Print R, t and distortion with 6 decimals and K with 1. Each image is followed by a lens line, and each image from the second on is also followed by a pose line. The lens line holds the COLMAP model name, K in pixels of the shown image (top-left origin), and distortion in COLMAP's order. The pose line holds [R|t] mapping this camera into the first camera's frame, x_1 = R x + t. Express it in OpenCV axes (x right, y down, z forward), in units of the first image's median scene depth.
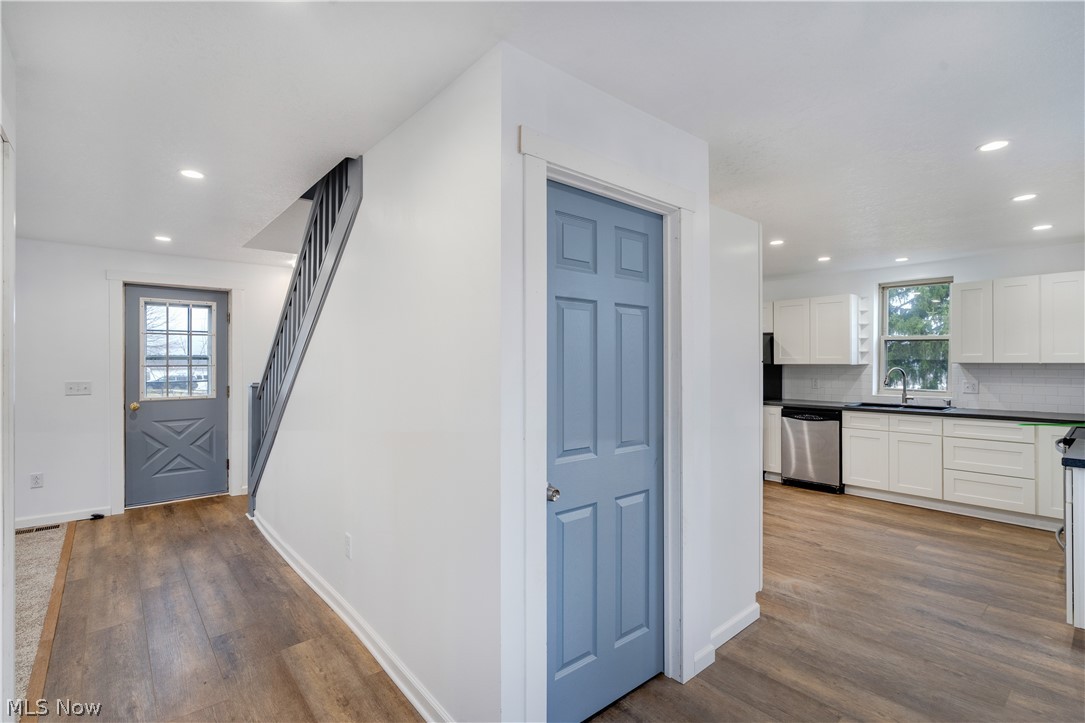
lens RADIAL K [[496.2, 0, 546.7], [0, 496.2, 359.4], [0, 0, 1]] dist [0.000012, 0.000346]
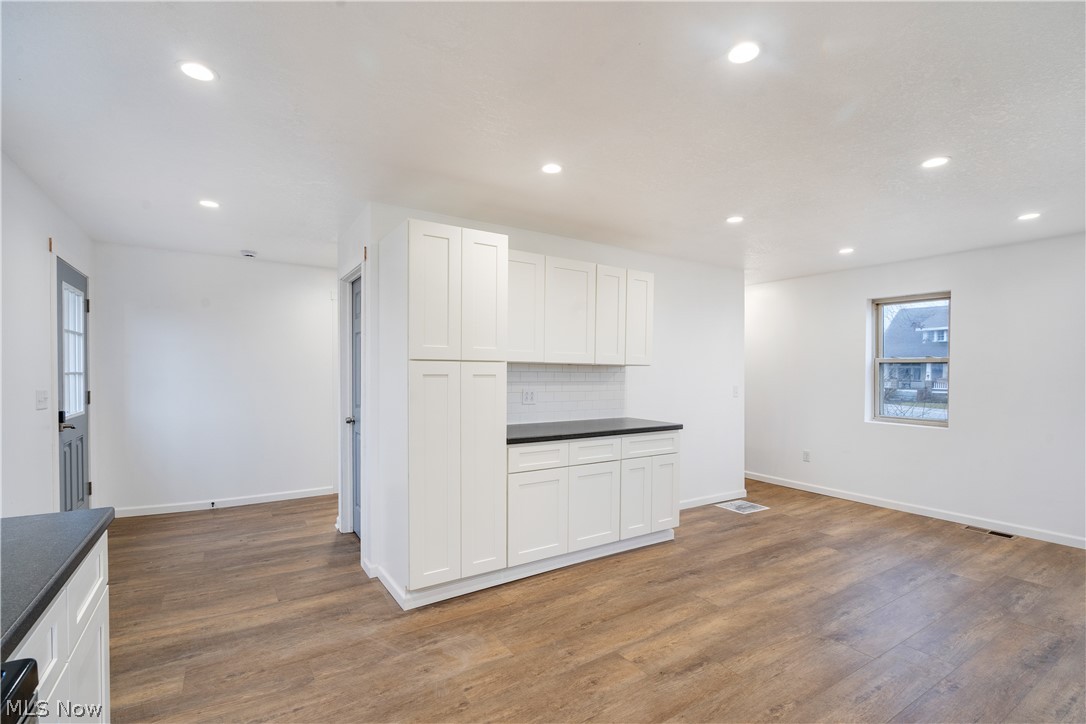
lens RADIAL K [[496.6, 0, 544.5], [0, 496.6, 377.4], [0, 0, 1]] dist [0.000012, 0.000346]
pose [[-0.136837, 0.010803, -0.990535, 0.969765], [-0.003452, 0.999929, 0.011382, 0.020493], [0.990588, 0.004977, -0.136790, 0.990906]]
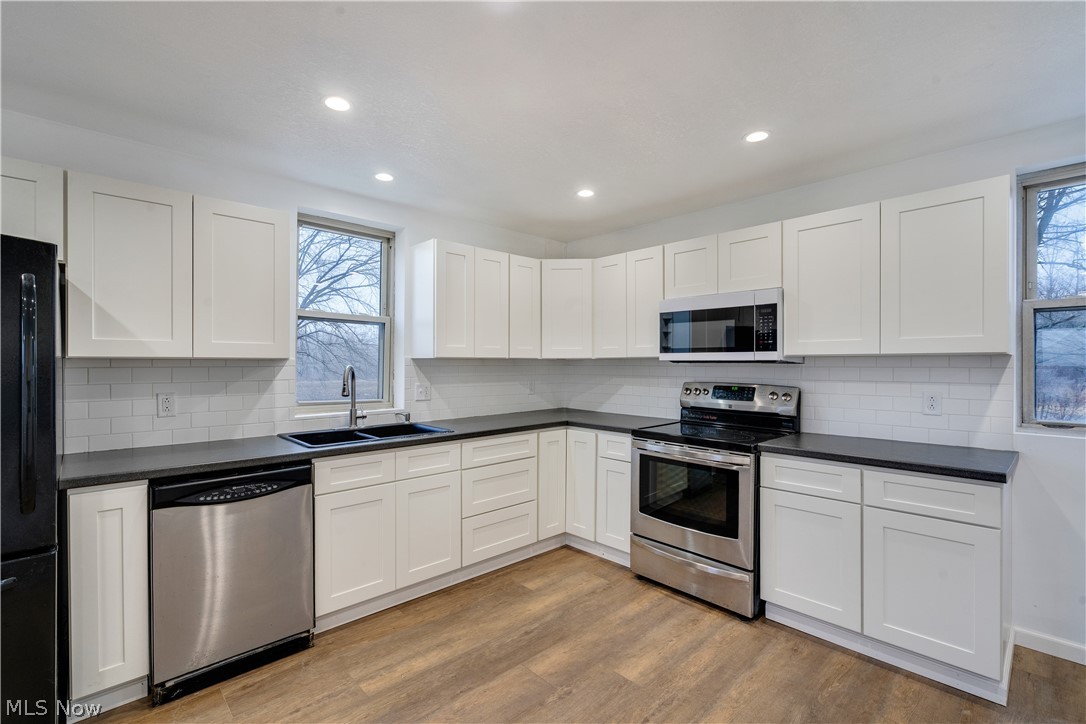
lens RADIAL K [[496.6, 0, 537.6], [0, 496.6, 362.7], [0, 0, 1]] dist [0.000012, 0.000346]
pose [[-0.039627, 0.001507, 0.999213, 0.175571], [-0.006174, 0.999979, -0.001753, 0.018987], [-0.999195, -0.006238, -0.039617, 1.090821]]
